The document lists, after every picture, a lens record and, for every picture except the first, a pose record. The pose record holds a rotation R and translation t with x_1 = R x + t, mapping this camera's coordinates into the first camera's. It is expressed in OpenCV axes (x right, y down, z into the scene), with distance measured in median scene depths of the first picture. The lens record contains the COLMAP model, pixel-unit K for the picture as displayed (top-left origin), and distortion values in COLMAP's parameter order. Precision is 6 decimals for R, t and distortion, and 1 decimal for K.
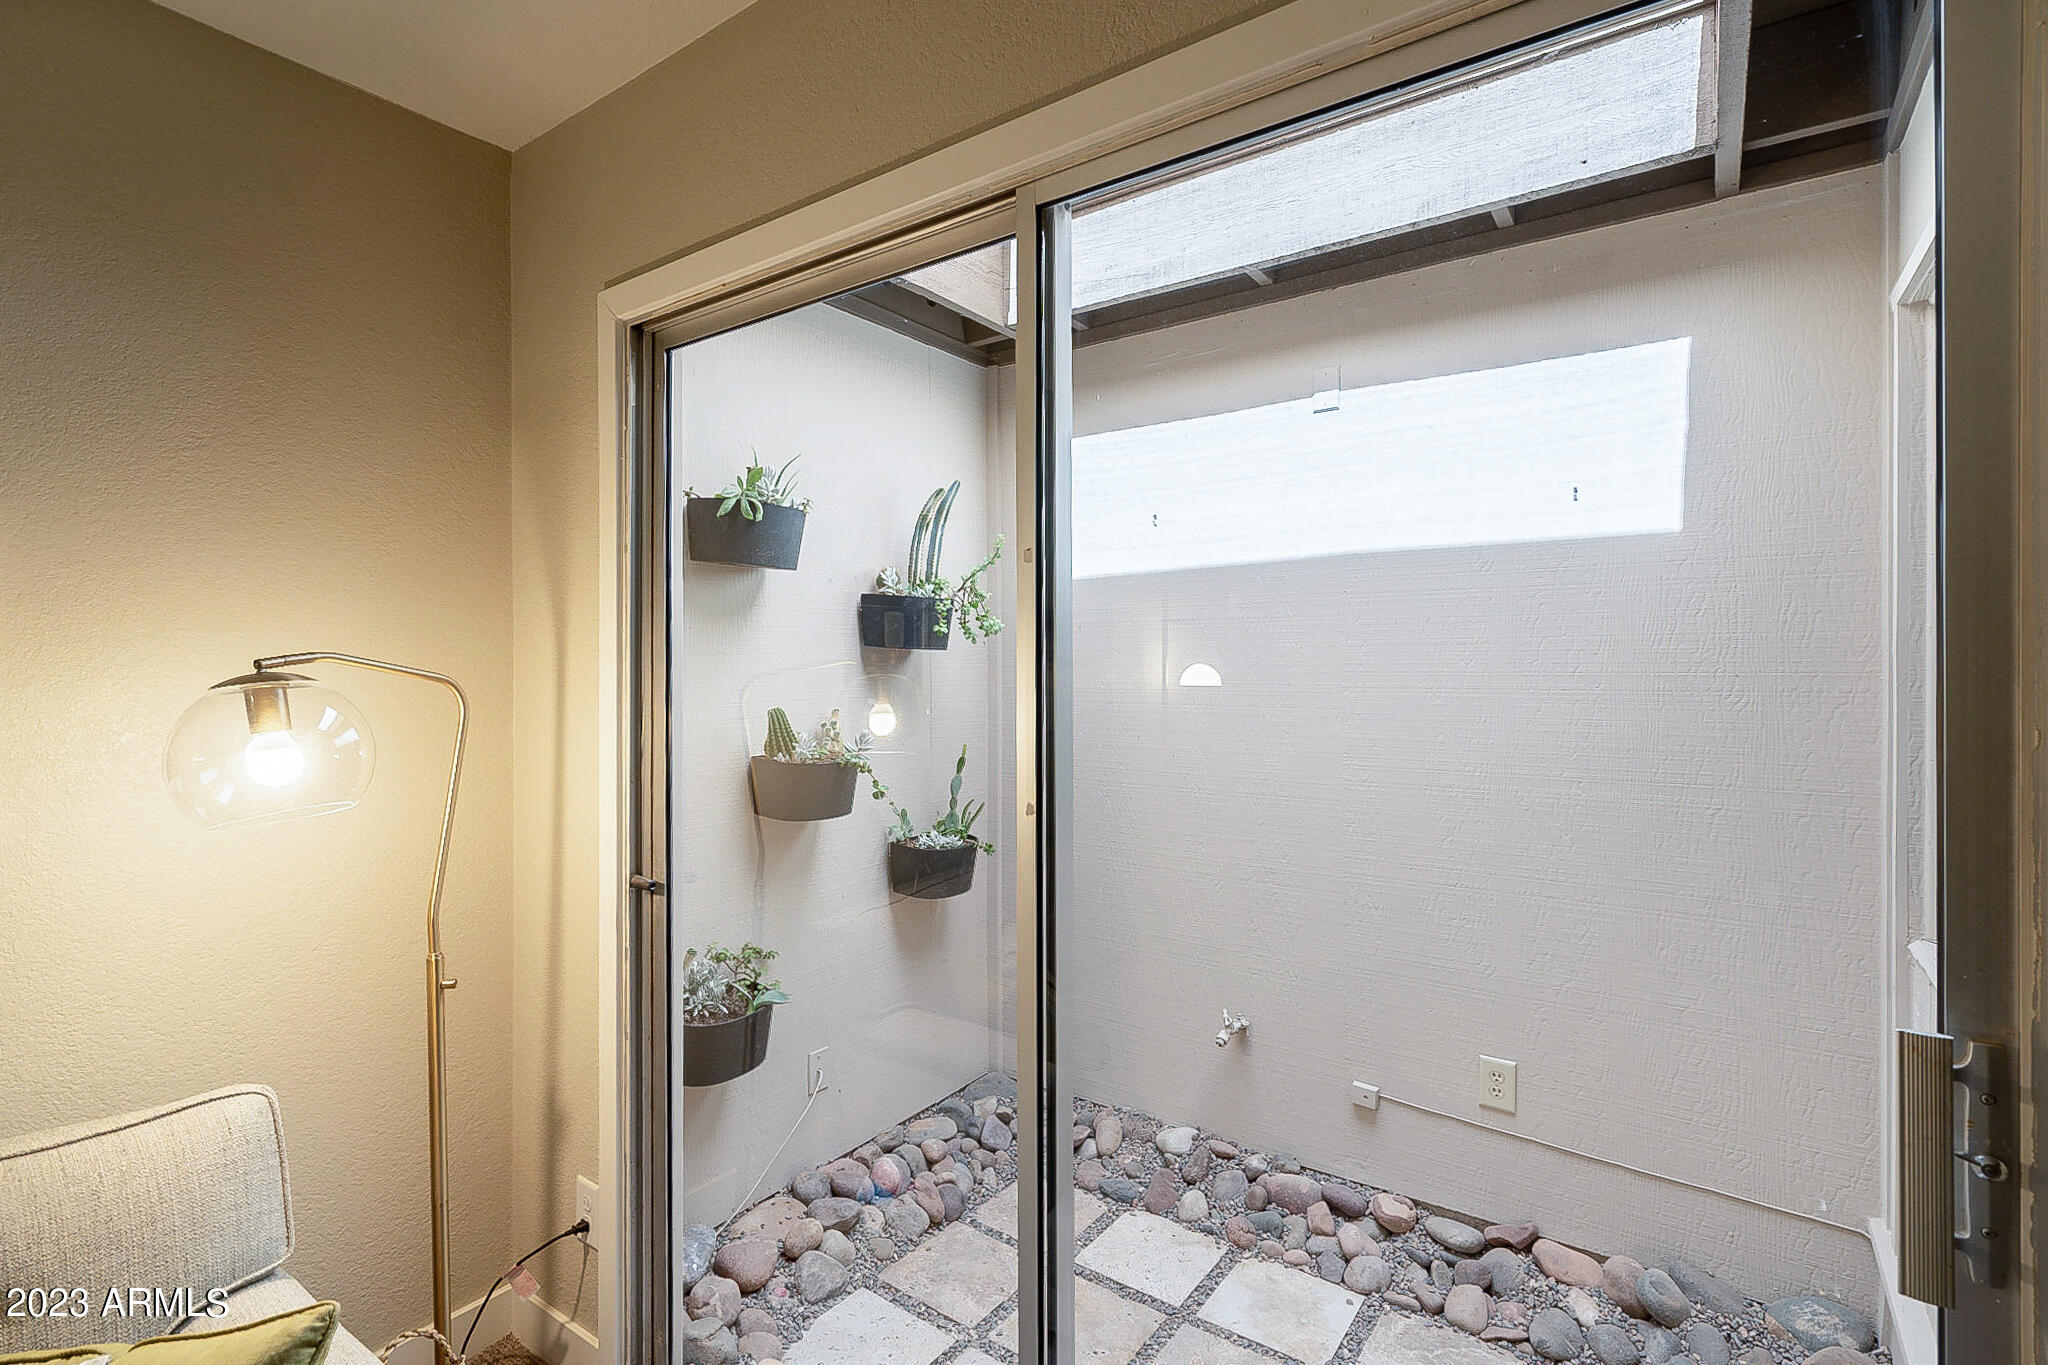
lens RADIAL K [[953.5, 0, 1038.8], [0, 953.5, 685.3], [0, 0, 1]] dist [-0.000051, 0.000369]
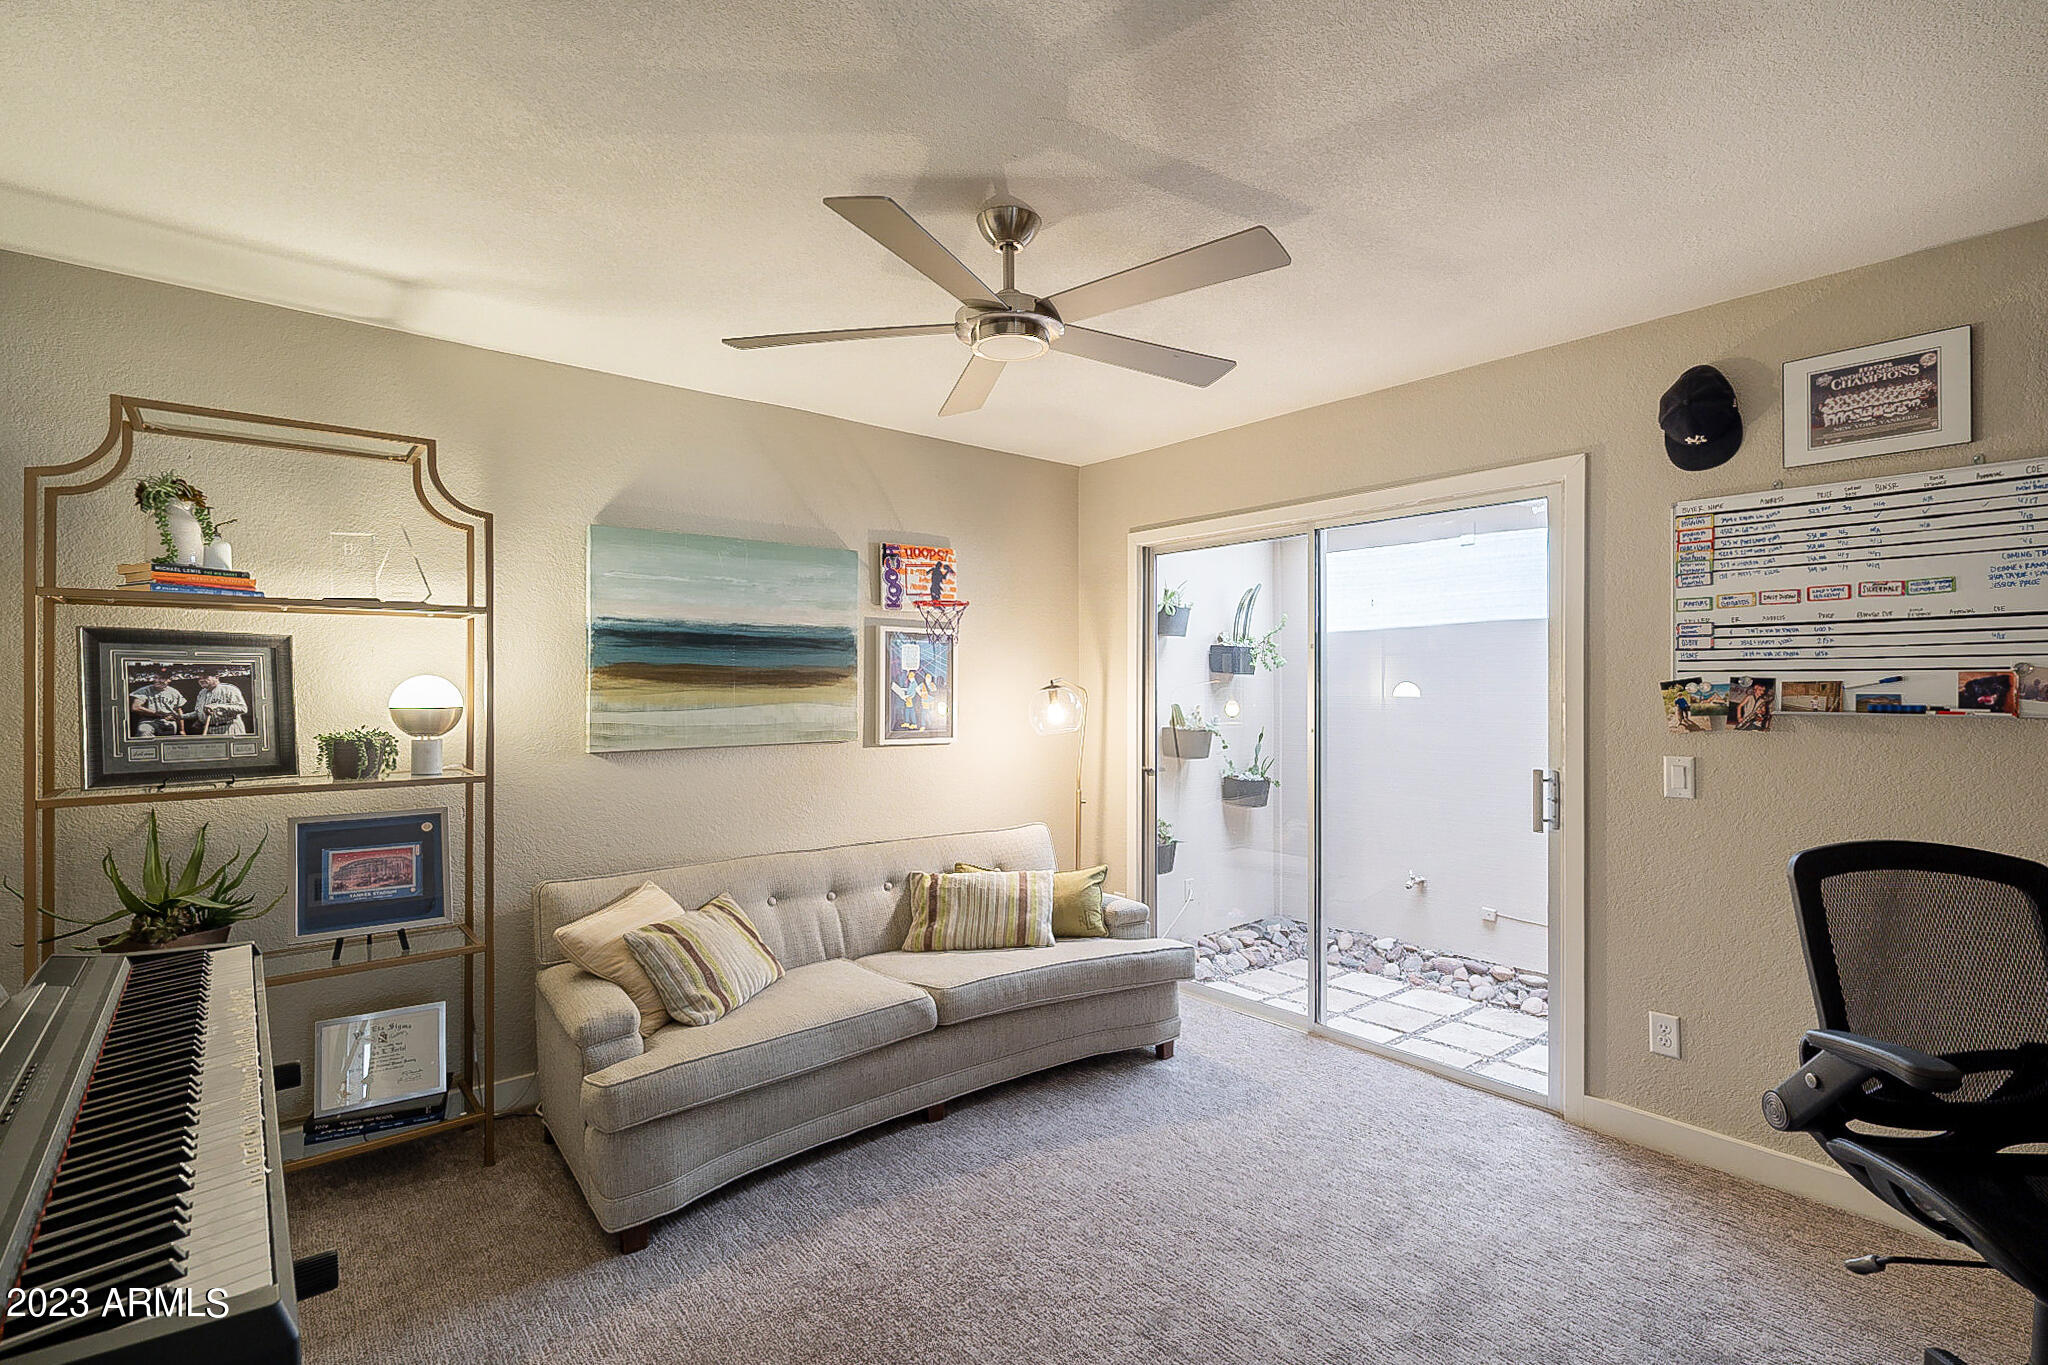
lens RADIAL K [[953.5, 0, 1038.8], [0, 953.5, 685.3], [0, 0, 1]] dist [-0.000051, 0.000369]
pose [[0.968956, 0.000184, -0.247234, -0.046665], [-0.004259, 0.999864, -0.015946, 0.016794], [0.247197, 0.016503, 0.968825, -0.988211]]
